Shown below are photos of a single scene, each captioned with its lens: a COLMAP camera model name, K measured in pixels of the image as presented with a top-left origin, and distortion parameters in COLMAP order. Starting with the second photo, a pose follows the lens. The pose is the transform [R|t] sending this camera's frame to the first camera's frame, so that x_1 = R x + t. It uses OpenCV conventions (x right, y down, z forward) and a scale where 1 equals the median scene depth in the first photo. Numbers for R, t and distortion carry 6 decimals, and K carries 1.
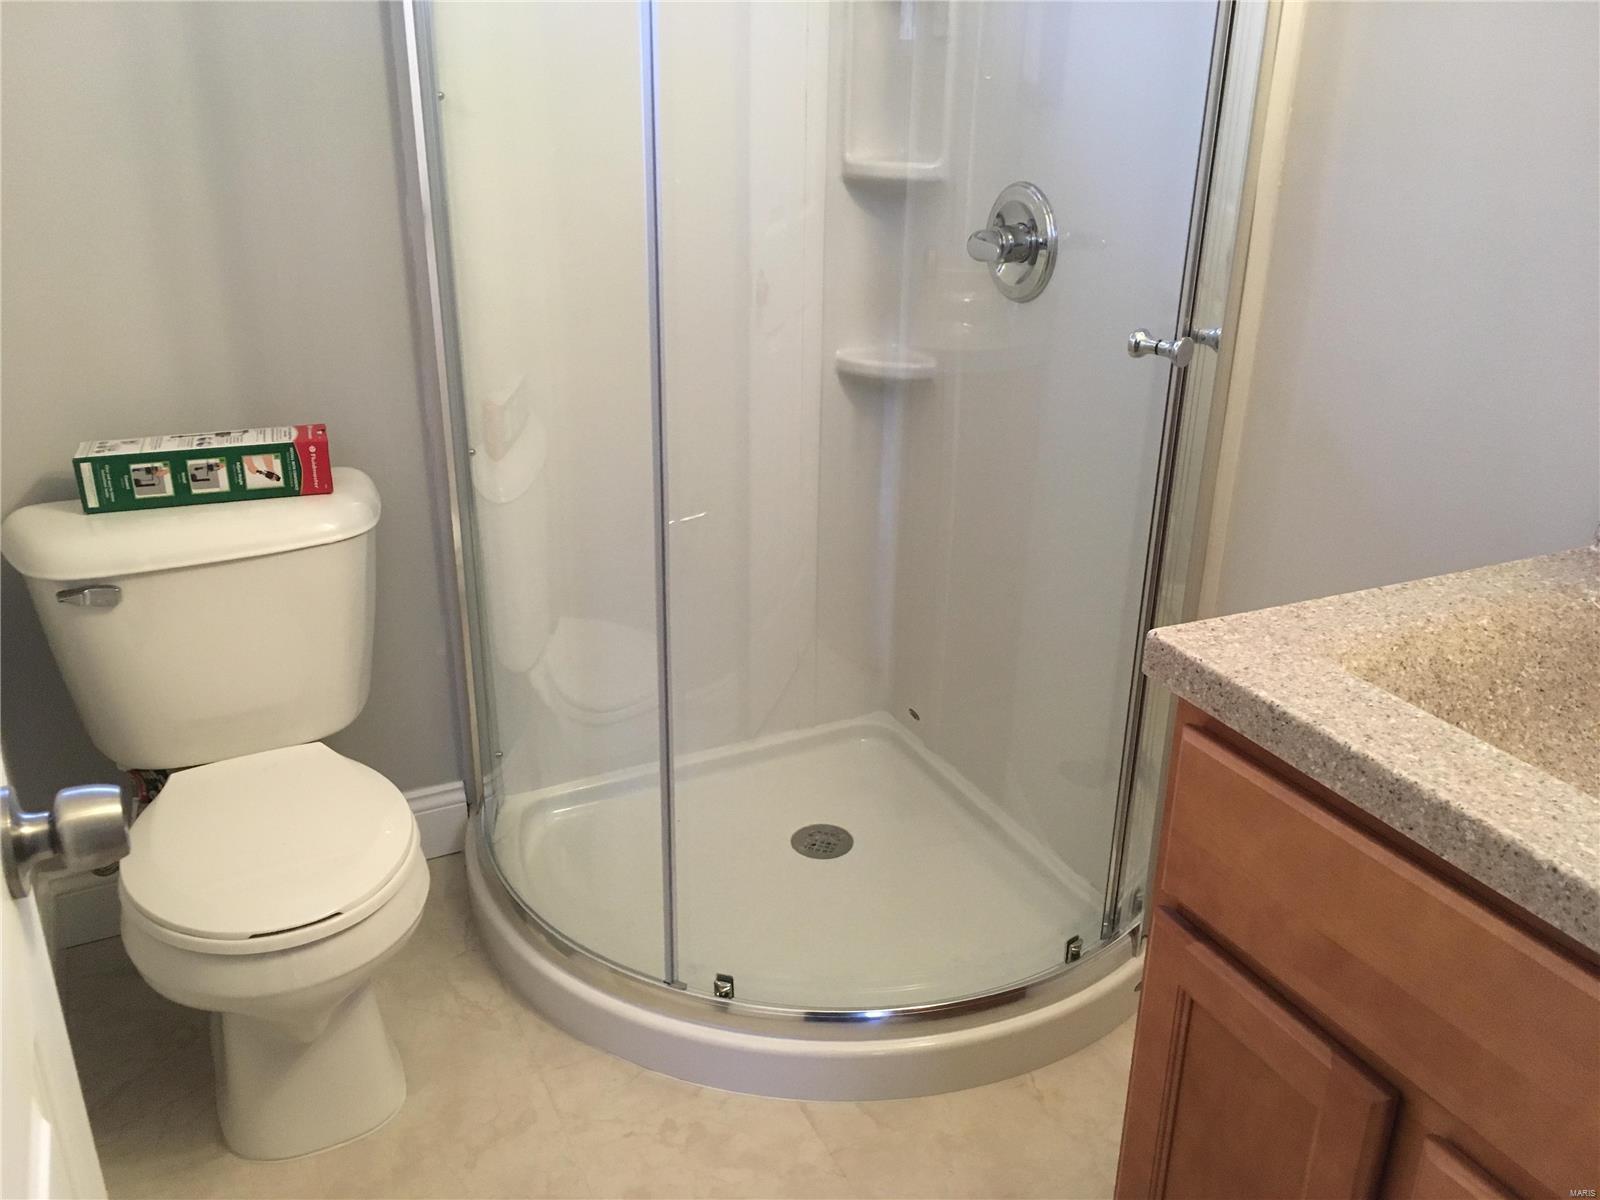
lens RADIAL K [[1349.4, 0, 803.0], [0, 1349.4, 600.2], [0, 0, 1]] dist [0.059997, -0.084618]
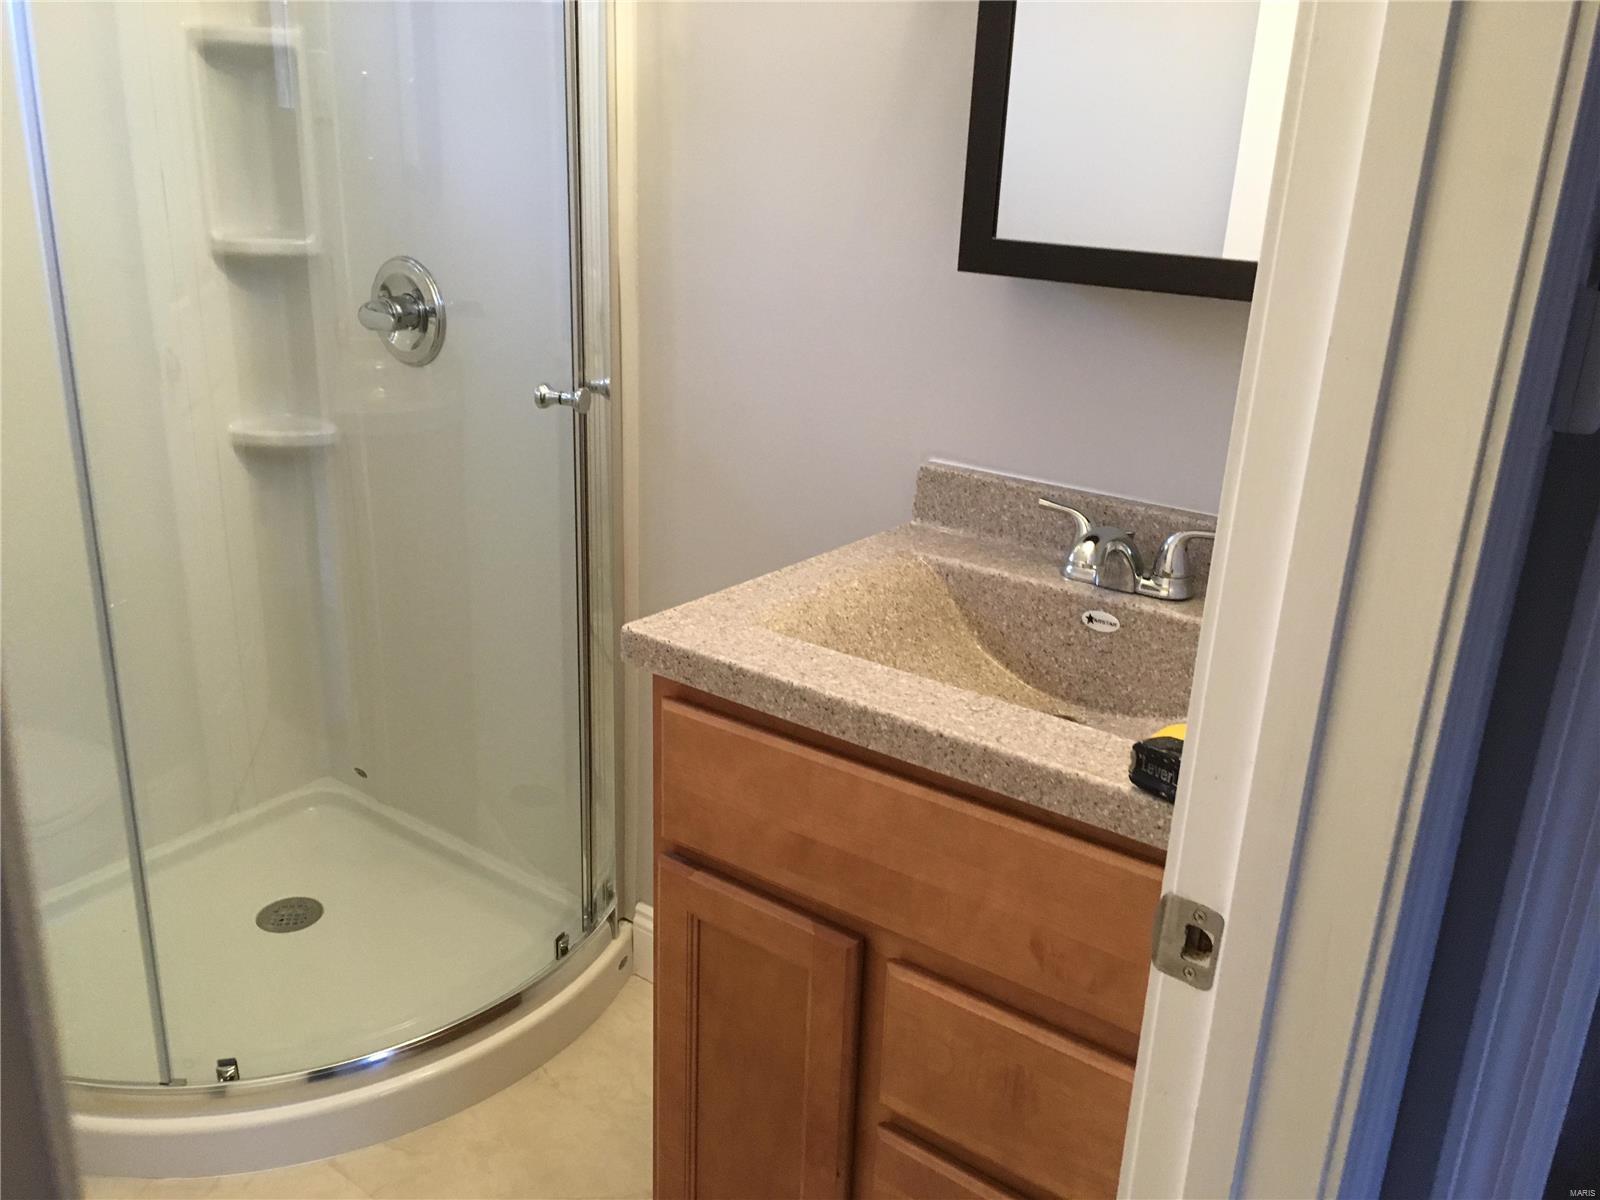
lens RADIAL K [[1349.4, 0, 807.8], [0, 1349.4, 596.9], [0, 0, 1]] dist [0.059997, -0.084618]
pose [[0.883027, -0.137463, 0.448740, -0.081975], [0.157255, 0.987534, -0.006934, 0.018767], [-0.442193, 0.076690, 0.893635, -0.093535]]
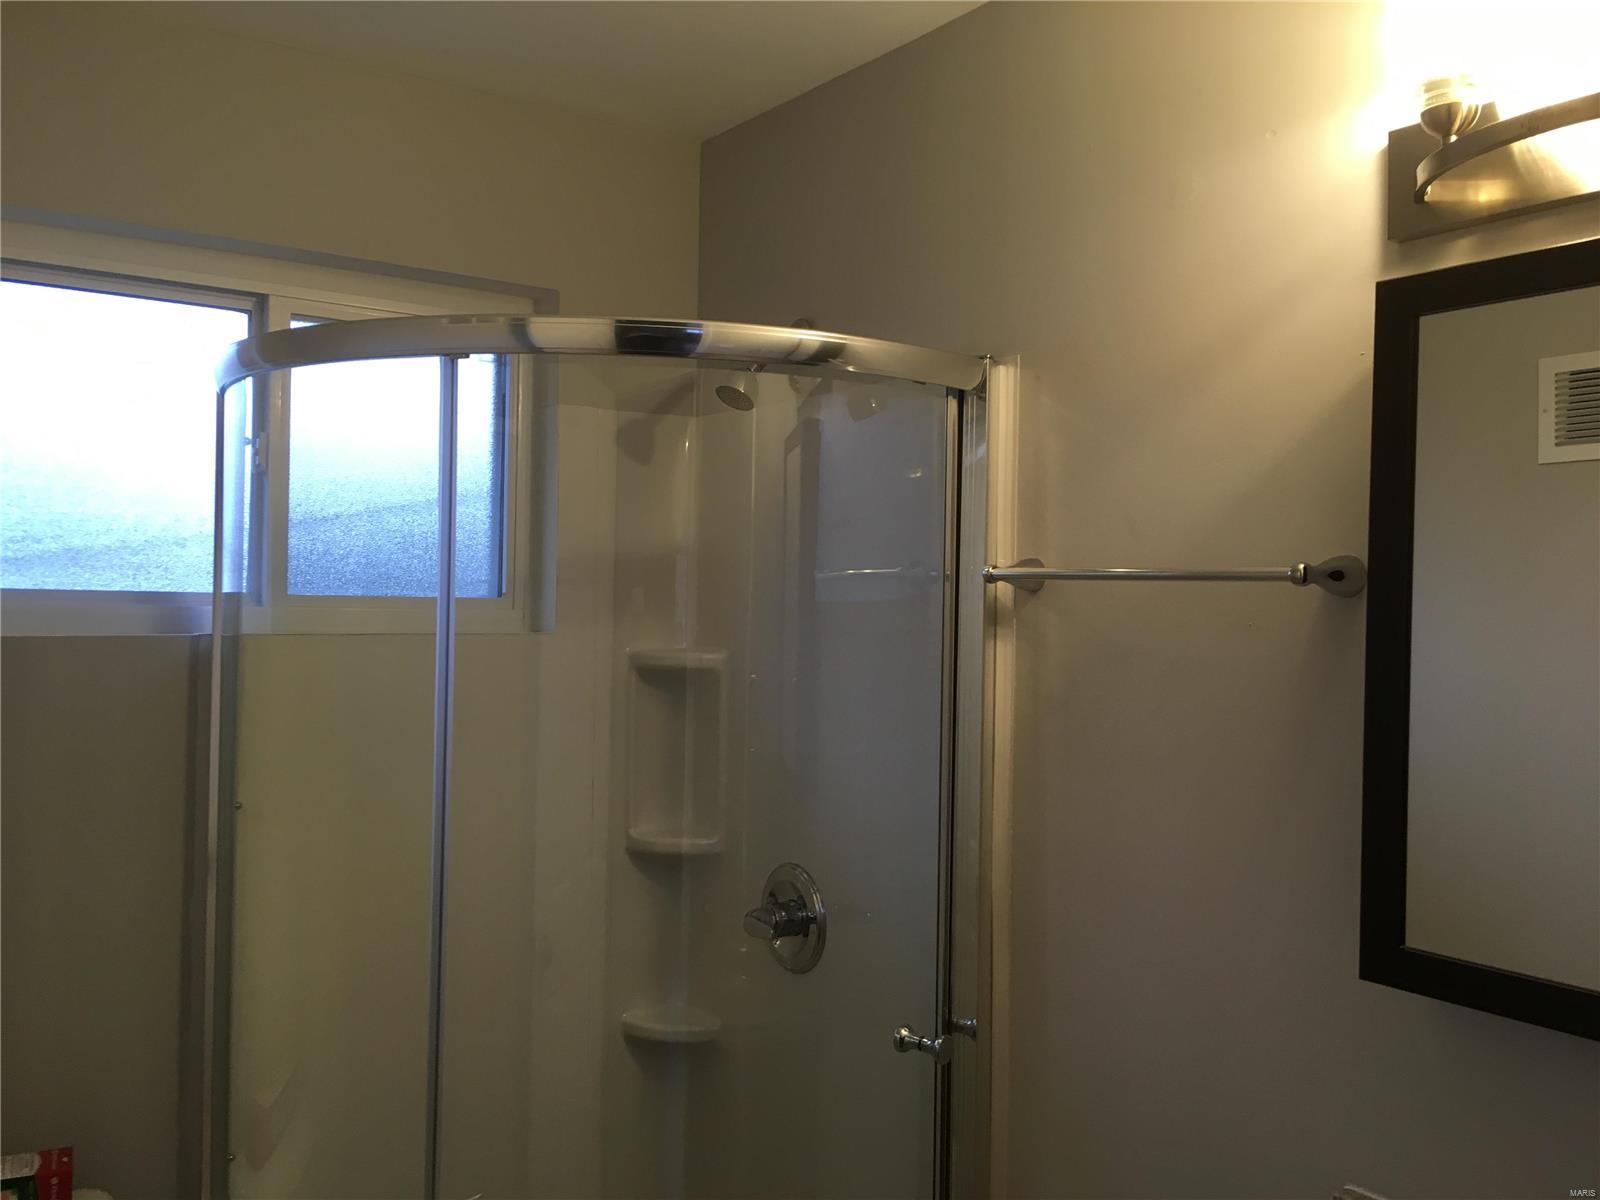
lens RADIAL K [[1349.4, 0, 800.2], [0, 1349.4, 599.5], [0, 0, 1]] dist [0.059997, -0.084618]
pose [[0.989270, 0.001887, 0.146085, 0.010277], [0.054201, 0.923818, -0.378977, -0.098520], [-0.135671, 0.382828, 0.913803, -0.084296]]
